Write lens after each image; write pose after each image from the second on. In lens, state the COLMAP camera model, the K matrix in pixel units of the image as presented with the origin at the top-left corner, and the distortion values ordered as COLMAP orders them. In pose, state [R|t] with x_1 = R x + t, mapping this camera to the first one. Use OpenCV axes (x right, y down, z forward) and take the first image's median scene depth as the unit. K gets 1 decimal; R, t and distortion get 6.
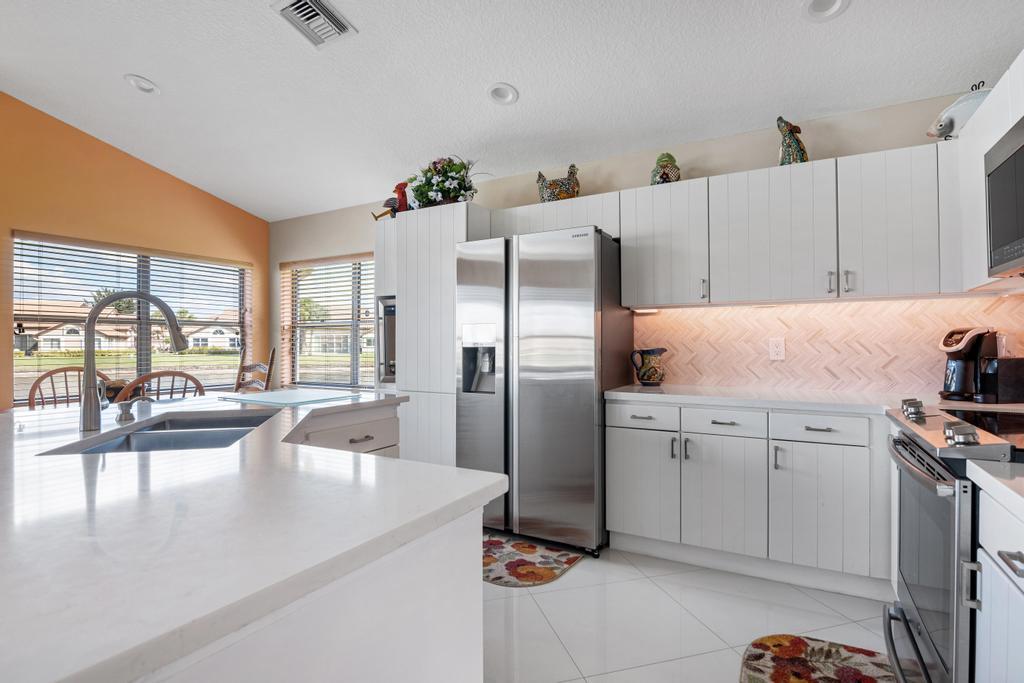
lens RADIAL K [[511.9, 0, 516.7], [0, 511.9, 341.3], [0, 0, 1]] dist [-0.015525, -0.004661]
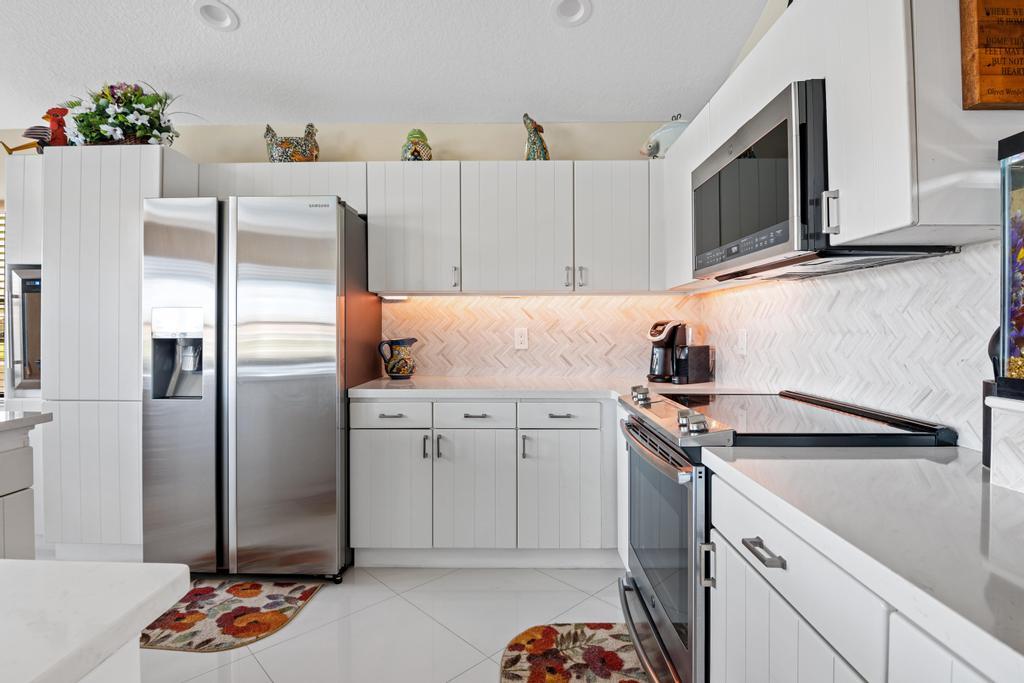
lens RADIAL K [[511.9, 0, 515.9], [0, 511.9, 331.6], [0, 0, 1]] dist [-0.015525, -0.004661]
pose [[0.882834, 0.001385, 0.469684, 0.015083], [-0.005620, 0.999955, 0.007615, -0.007298], [-0.469652, -0.009363, 0.882802, 0.098676]]
